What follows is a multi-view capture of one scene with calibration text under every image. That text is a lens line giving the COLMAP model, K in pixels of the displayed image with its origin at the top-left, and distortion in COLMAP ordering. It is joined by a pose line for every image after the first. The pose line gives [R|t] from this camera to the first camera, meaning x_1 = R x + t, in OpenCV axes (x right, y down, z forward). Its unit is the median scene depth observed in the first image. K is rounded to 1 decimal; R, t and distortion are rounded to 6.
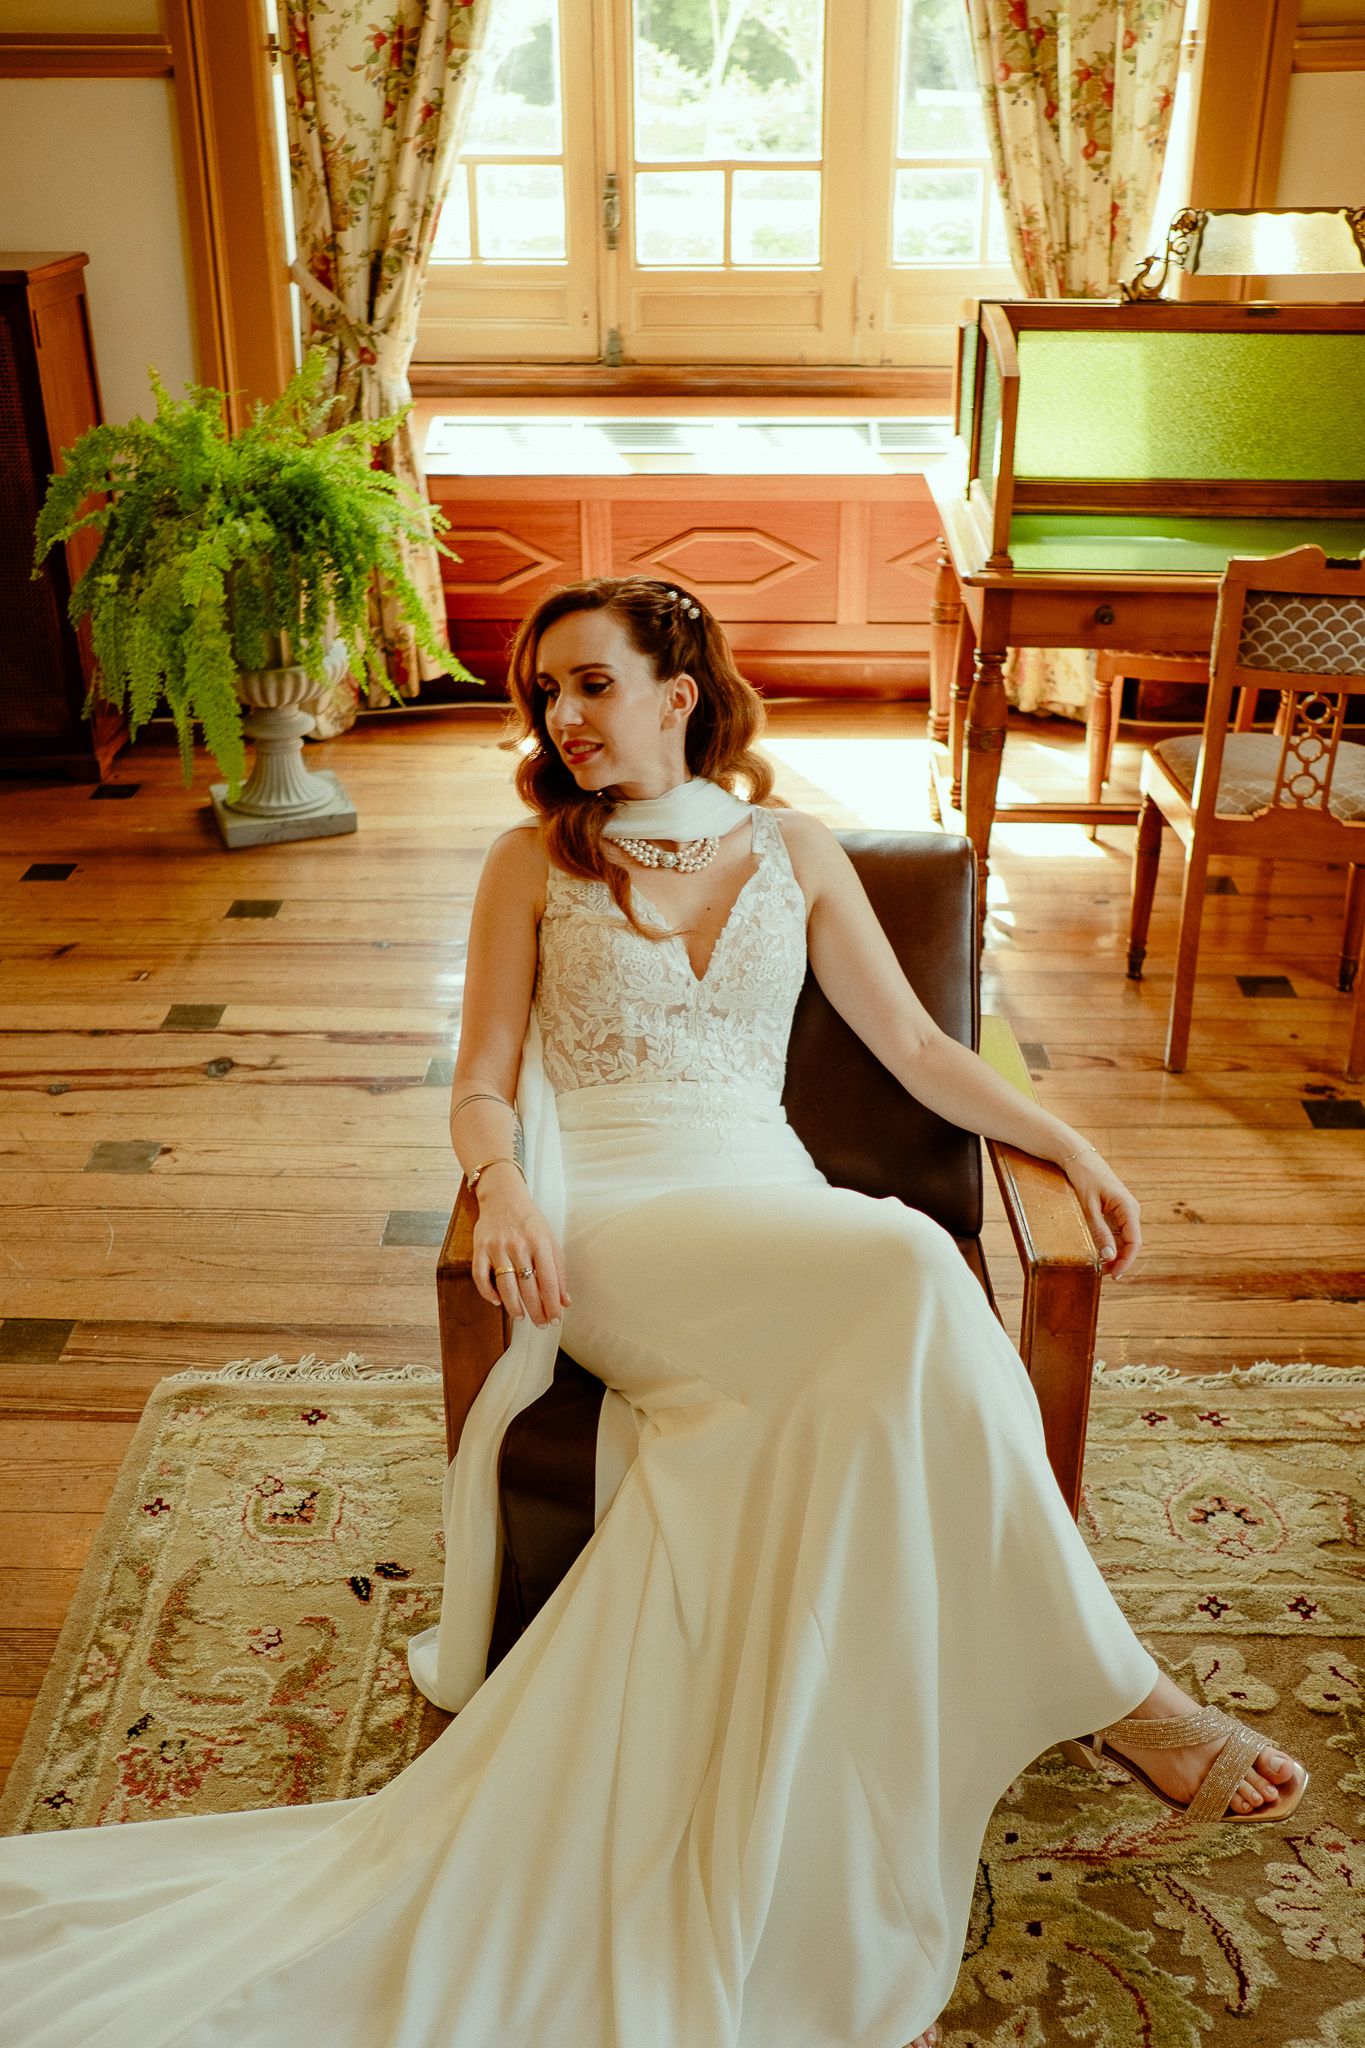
lens RADIAL K [[1966.1, 0, 673.4], [0, 1966.1, 1018.2], [0, 0, 1]] dist [-0.010651, 0.000000]
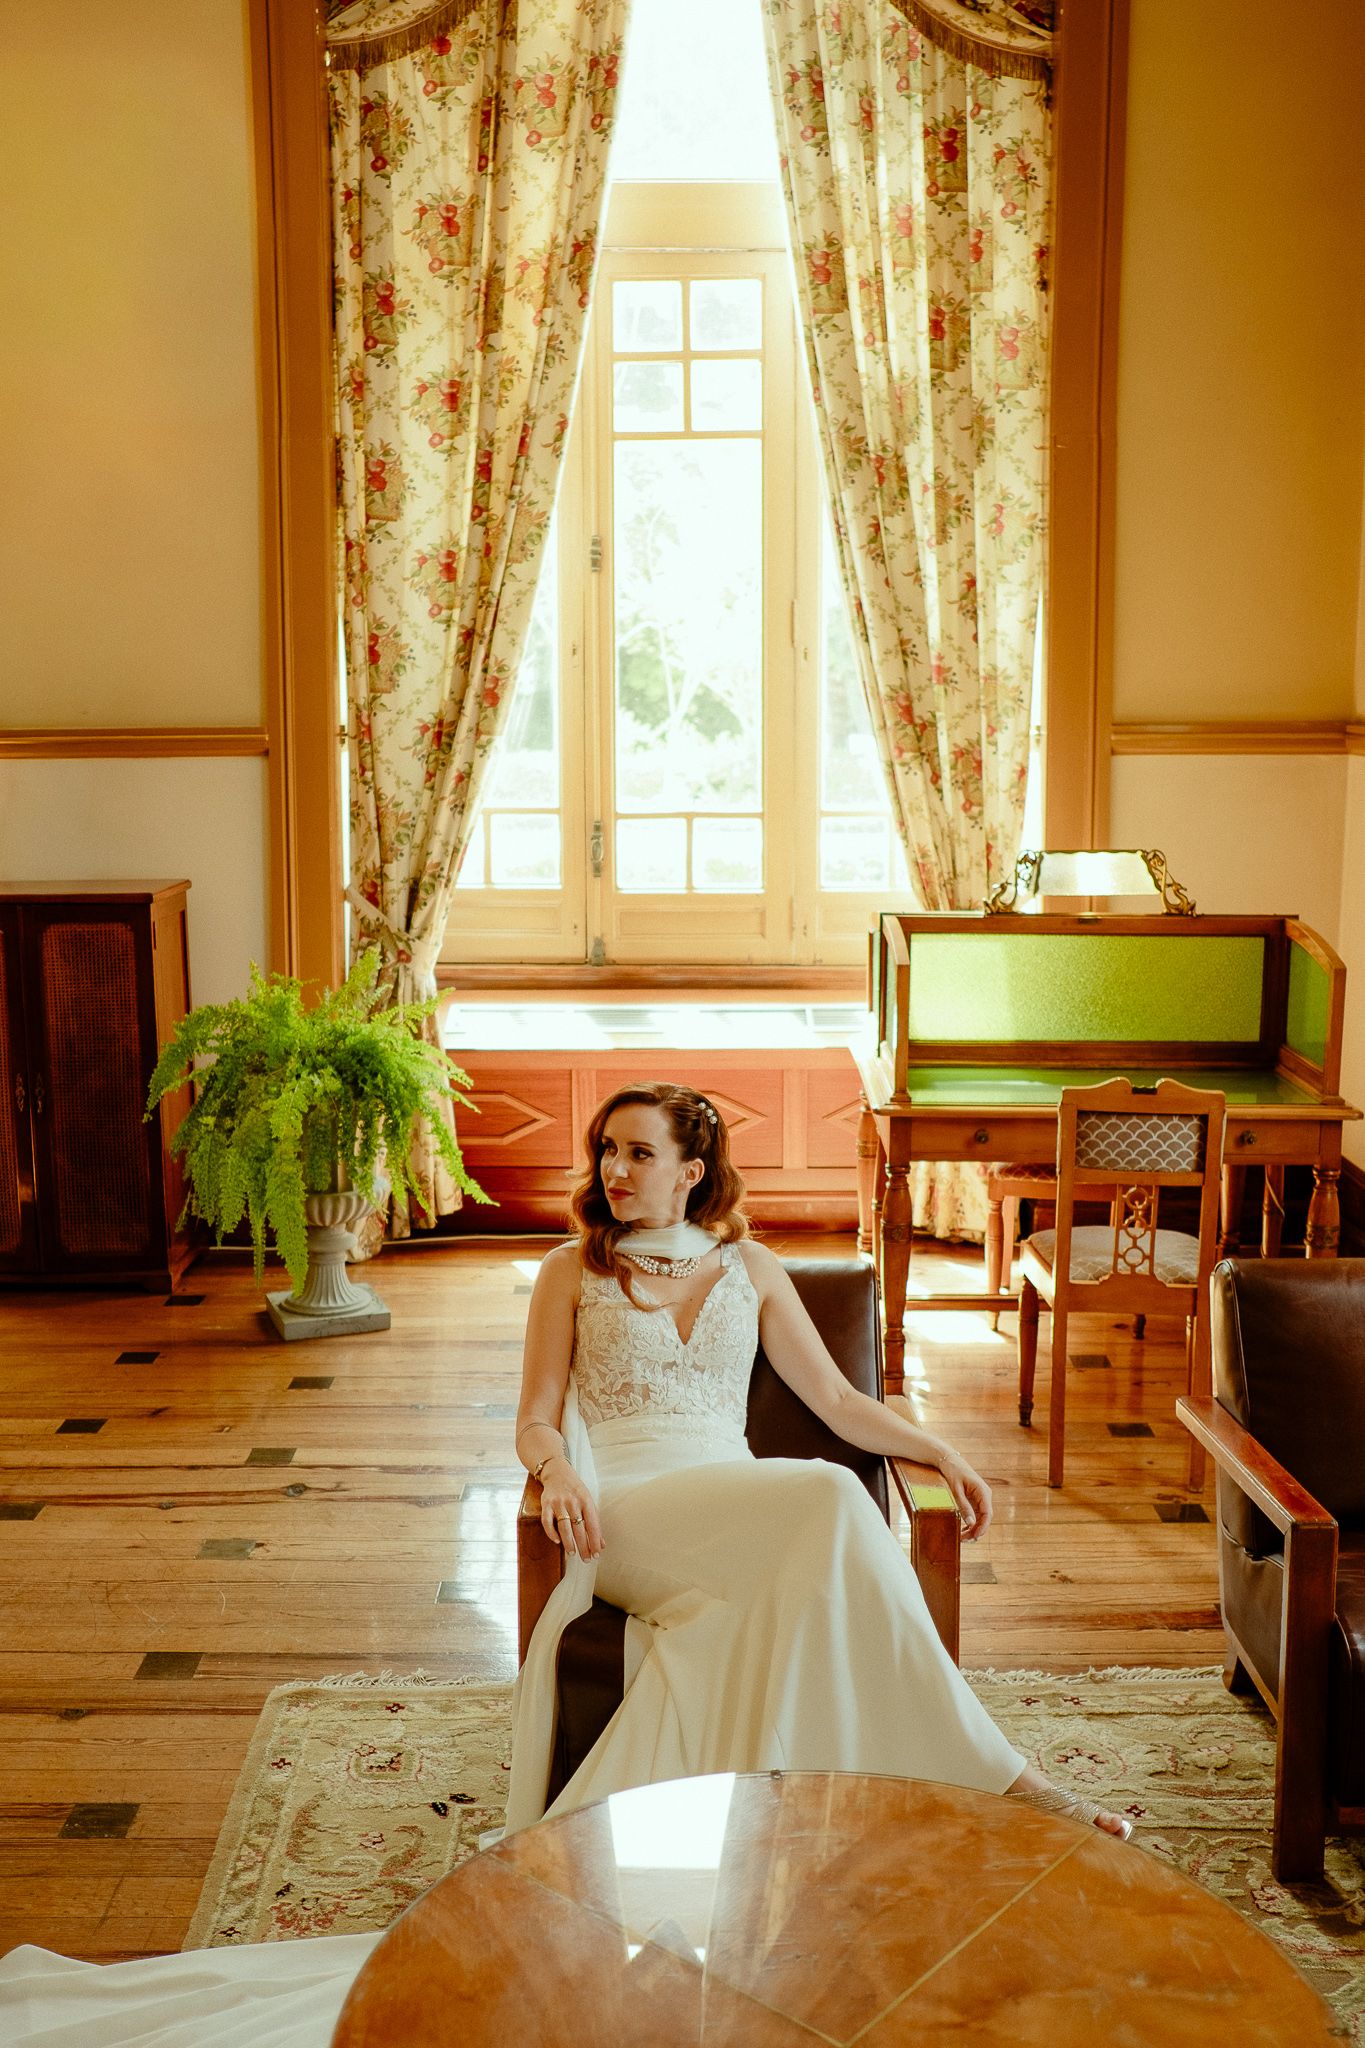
lens RADIAL K [[1966.1, 0, 685.9], [0, 1966.1, 1026.9], [0, 0, 1]] dist [-0.010651, 0.000000]
pose [[0.999569, -0.002391, 0.029242, -0.017792], [0.010837, 0.956284, -0.292240, 0.106973], [-0.027265, 0.292431, 0.955898, -0.276239]]
